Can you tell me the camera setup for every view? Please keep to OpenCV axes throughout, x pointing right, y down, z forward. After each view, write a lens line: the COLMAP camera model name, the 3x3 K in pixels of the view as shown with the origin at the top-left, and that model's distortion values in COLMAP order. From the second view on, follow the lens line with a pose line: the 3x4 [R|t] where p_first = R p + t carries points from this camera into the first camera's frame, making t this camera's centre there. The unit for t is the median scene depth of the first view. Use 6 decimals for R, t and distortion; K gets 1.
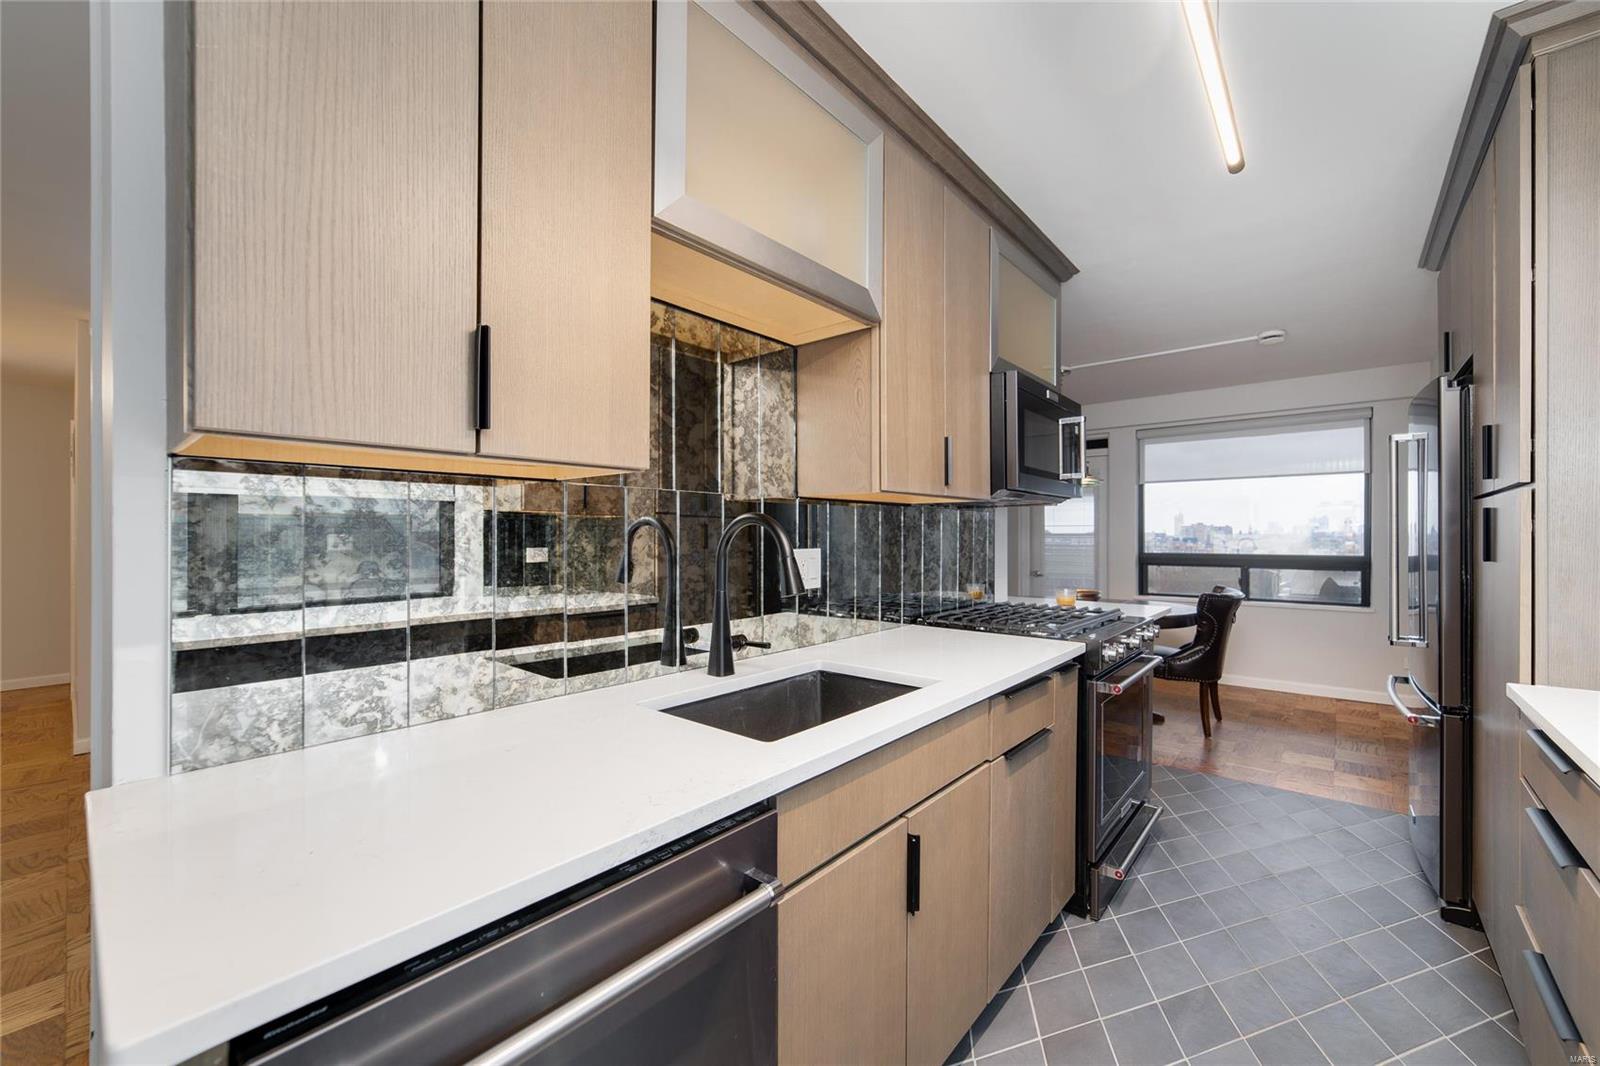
lens RADIAL K [[624.9, 0, 808.8], [0, 624.9, 537.3], [0, 0, 1]] dist [-0.014960, 0.003583]
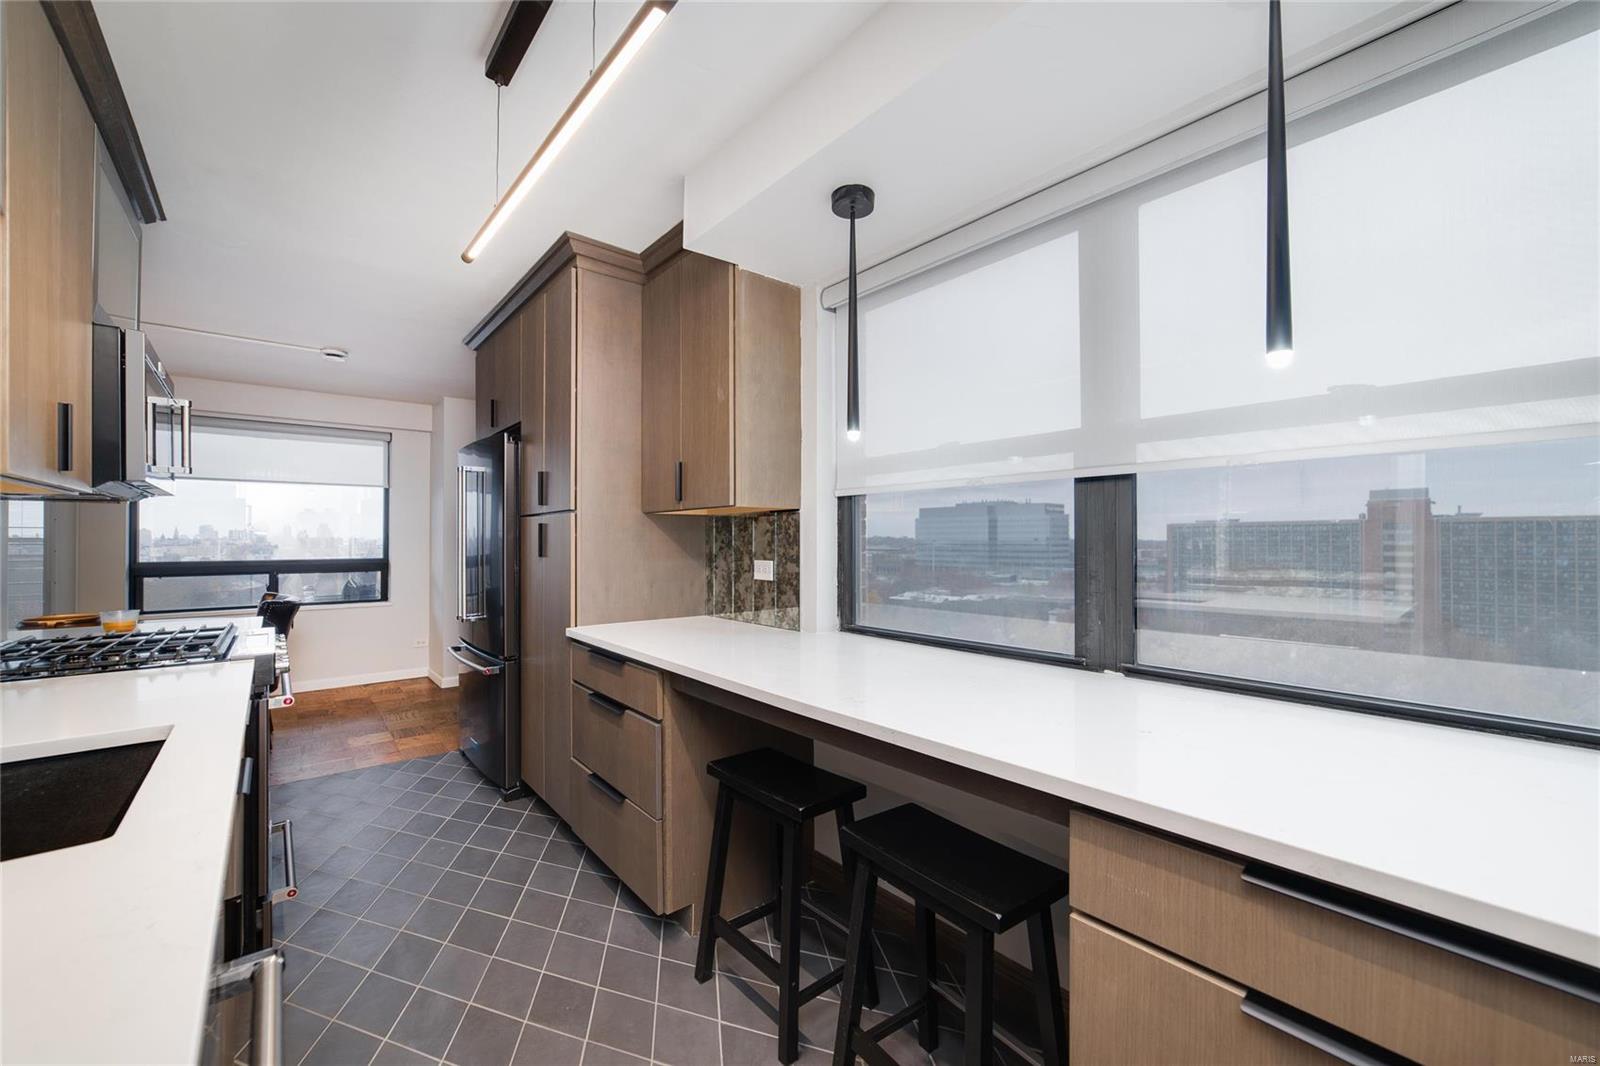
lens RADIAL K [[624.9, 0, 793.9], [0, 624.9, 537.9], [0, 0, 1]] dist [-0.014960, 0.003583]
pose [[0.170917, 0.002362, 0.985283, -0.192959], [0.005042, 0.999982, -0.003272, -0.000618], [-0.985273, 0.005527, 0.170902, 0.041155]]
